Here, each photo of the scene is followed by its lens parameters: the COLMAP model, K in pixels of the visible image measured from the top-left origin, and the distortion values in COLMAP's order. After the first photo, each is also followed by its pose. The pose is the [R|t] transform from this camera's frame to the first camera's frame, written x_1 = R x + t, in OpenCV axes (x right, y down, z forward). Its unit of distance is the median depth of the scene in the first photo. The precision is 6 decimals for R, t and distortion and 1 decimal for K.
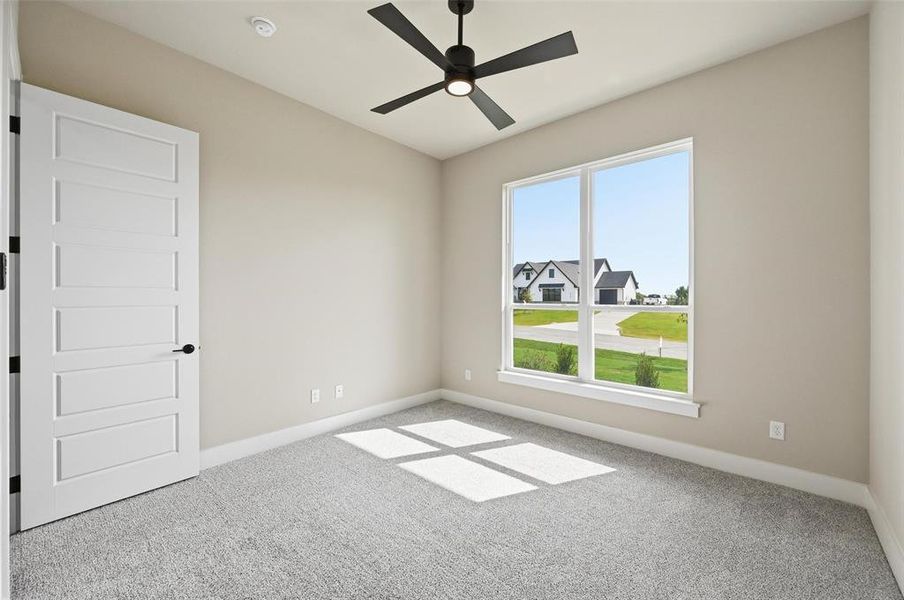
lens RADIAL K [[366.9, 0, 452.0], [0, 366.9, 300.0], [0, 0, 1]] dist [0.001472, 0.000262]
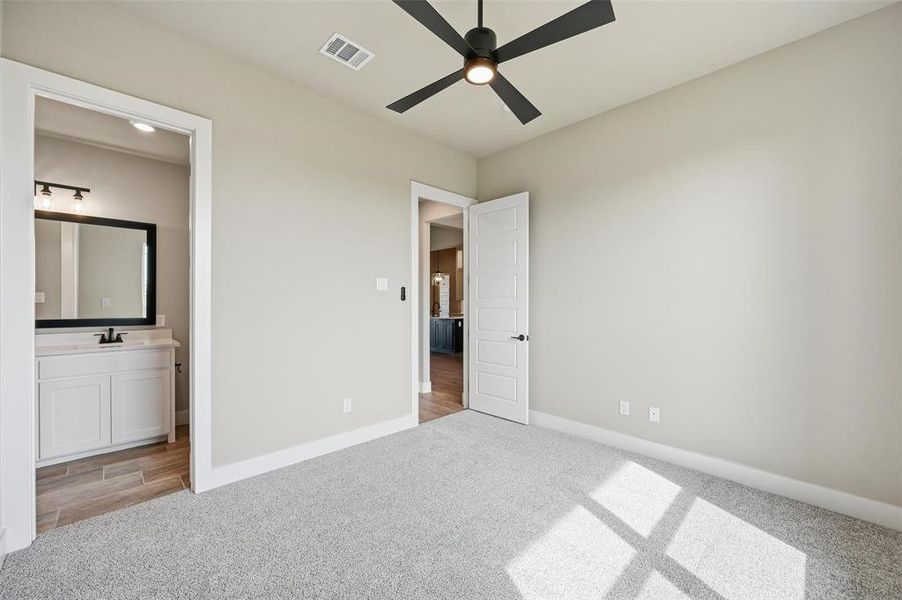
lens RADIAL K [[355.7, 0, 456.9], [0, 355.7, 301.1], [0, 0, 1]] dist [0.002131, 0.000089]
pose [[-0.056582, 0.001414, -0.998397, 0.456080], [-0.010524, 0.999943, 0.002013, -0.010887], [0.998342, 0.010621, -0.056564, 0.489749]]
